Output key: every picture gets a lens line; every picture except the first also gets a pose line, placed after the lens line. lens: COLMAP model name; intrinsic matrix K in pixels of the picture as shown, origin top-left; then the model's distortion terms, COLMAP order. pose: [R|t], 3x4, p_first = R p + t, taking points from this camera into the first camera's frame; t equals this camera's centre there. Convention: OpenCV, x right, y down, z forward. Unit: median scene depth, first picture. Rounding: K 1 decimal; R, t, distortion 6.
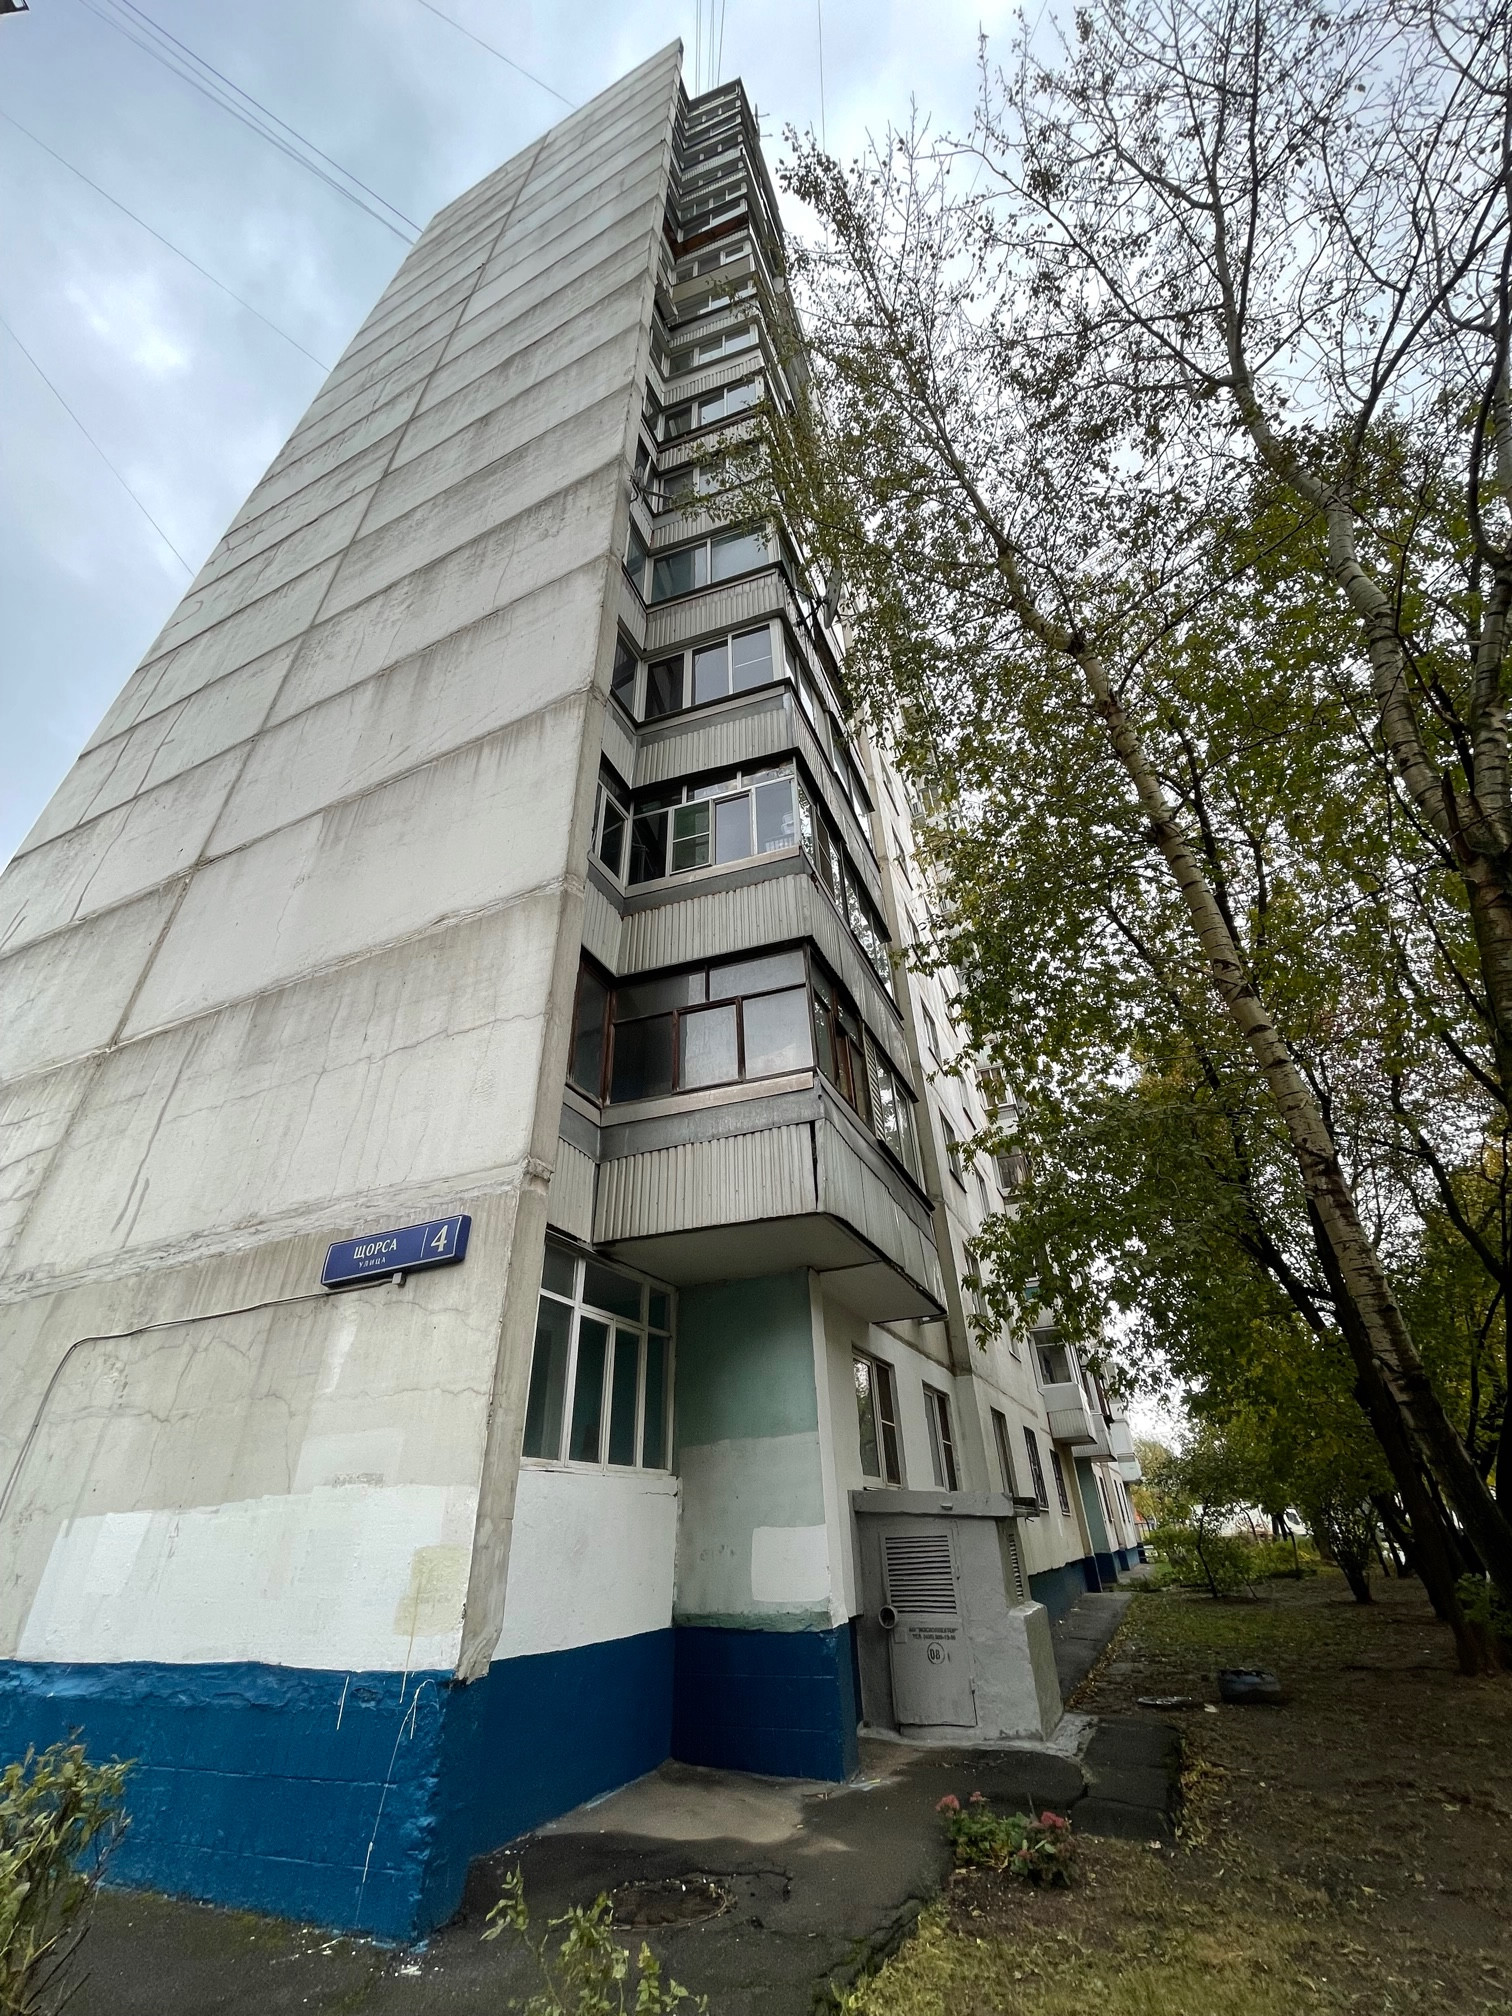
lens RADIAL K [[806.4, 0, 767.0], [0, 806.4, 1010.1], [0, 0, 1]] dist [-0.003355, 0.000656]
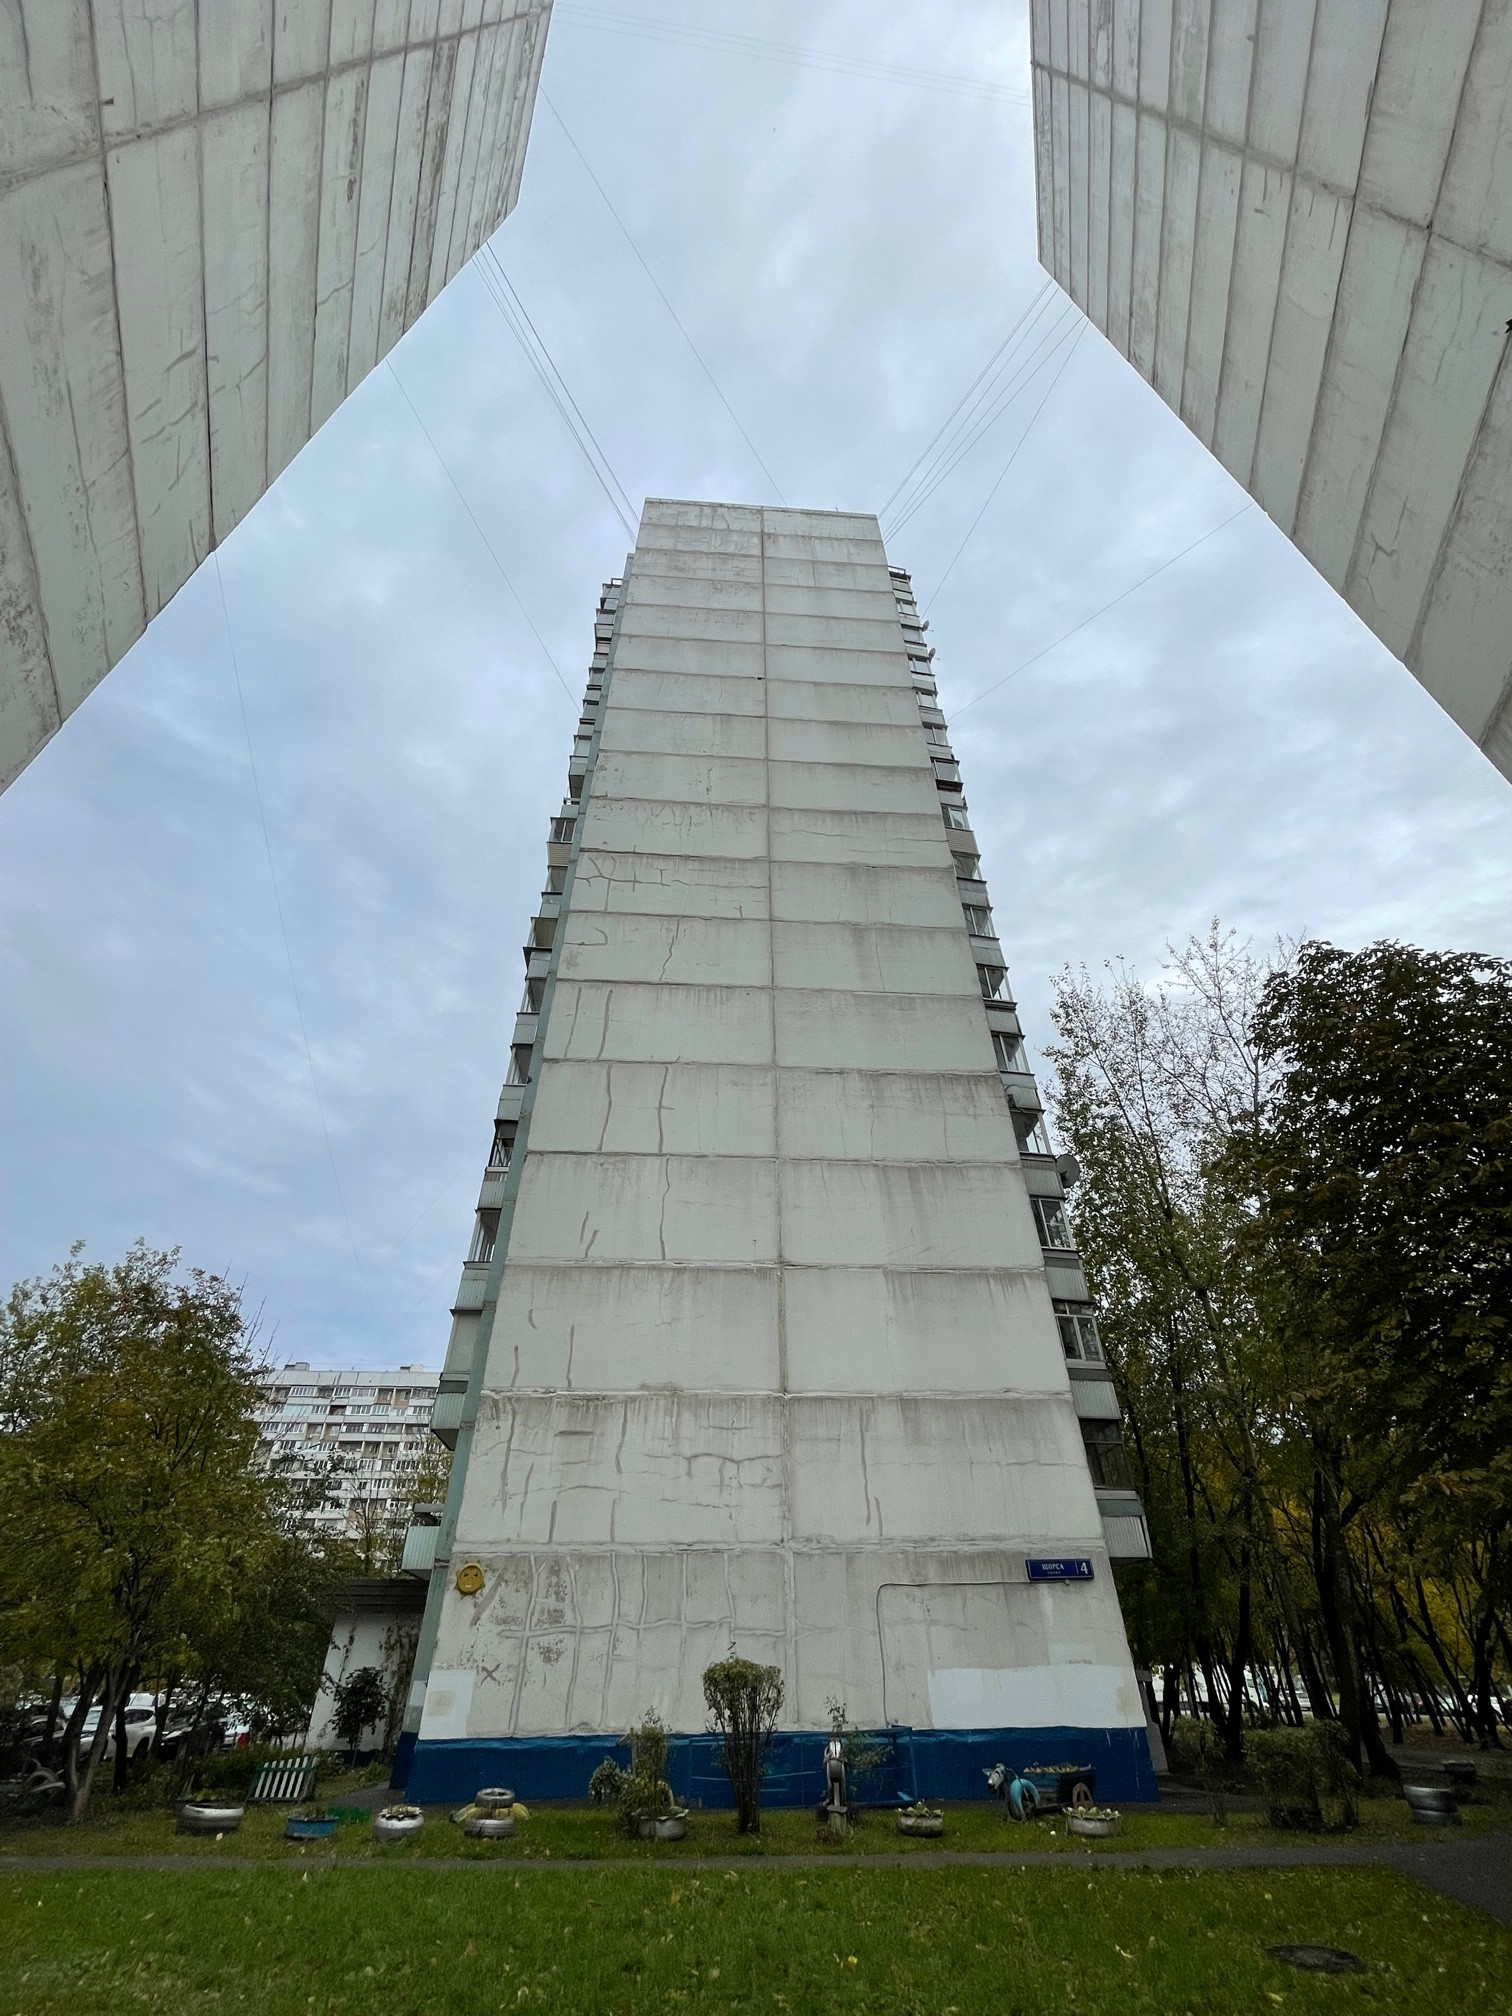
lens RADIAL K [[806.4, 0, 764.9], [0, 806.4, 1019.4], [0, 0, 1]] dist [-0.003355, 0.000656]
pose [[0.897420, 0.291860, 0.330841, -2.795870], [-0.260550, 0.955775, -0.136408, -0.843877], [-0.356021, 0.036214, 0.933776, -1.251320]]
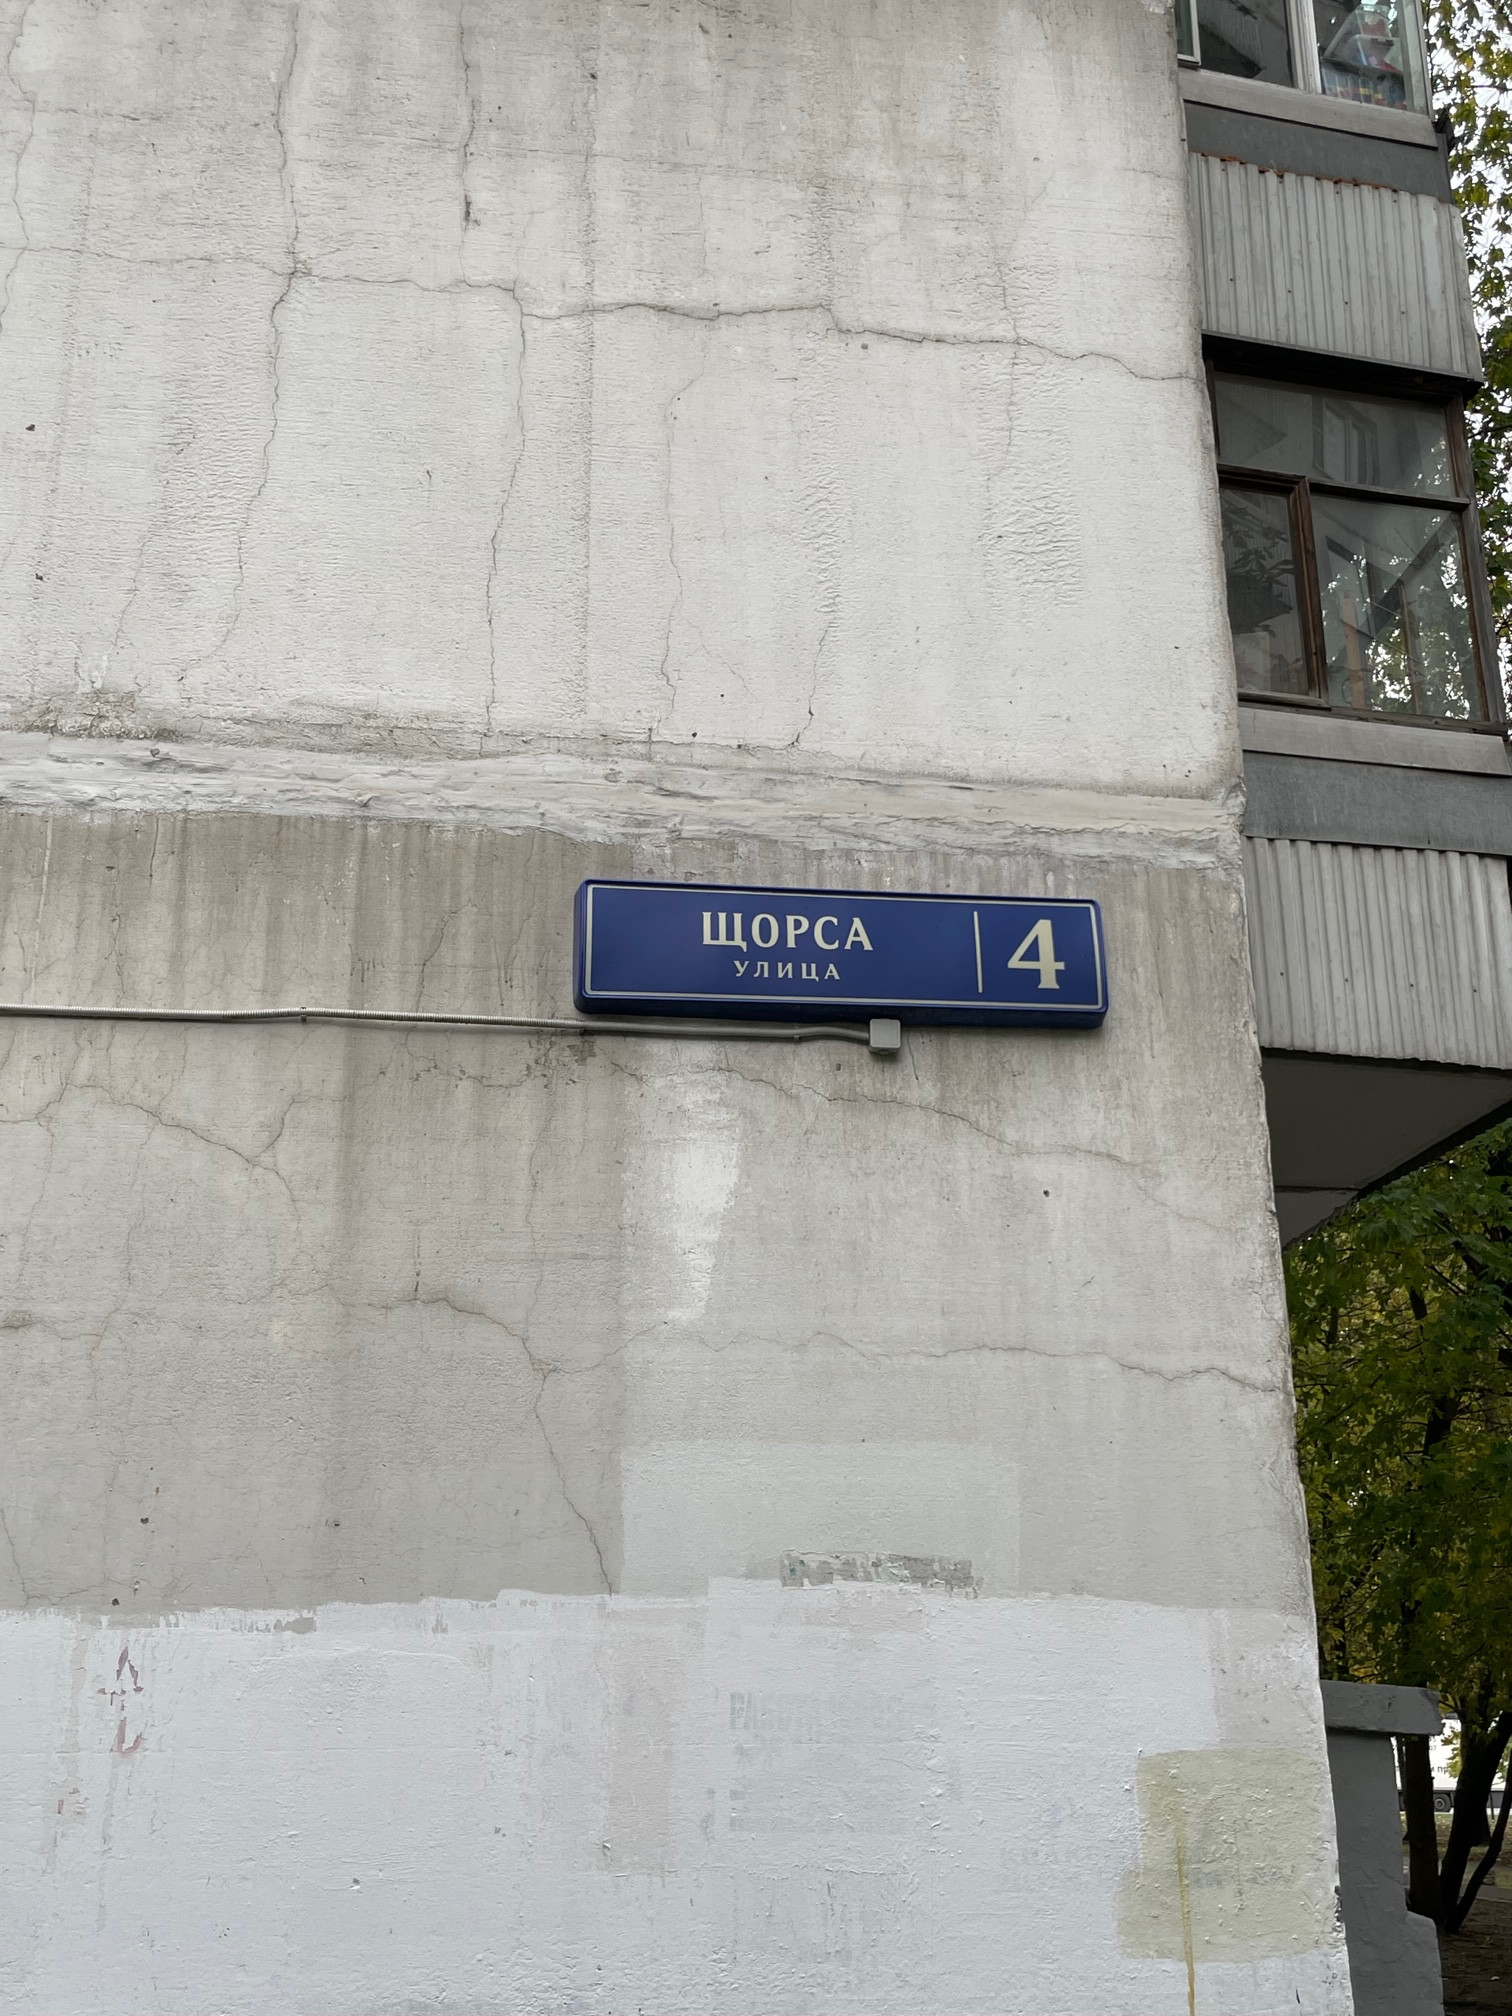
lens RADIAL K [[2084.0, 0, 761.5], [0, 2084.0, 995.9], [0, 0, 1]] dist [0.057348, 0.000000]
pose [[0.848746, 0.211292, 0.484754, -0.905914], [-0.312301, 0.940044, 0.137059, 0.208189], [-0.426731, -0.267717, 0.863845, 0.262447]]
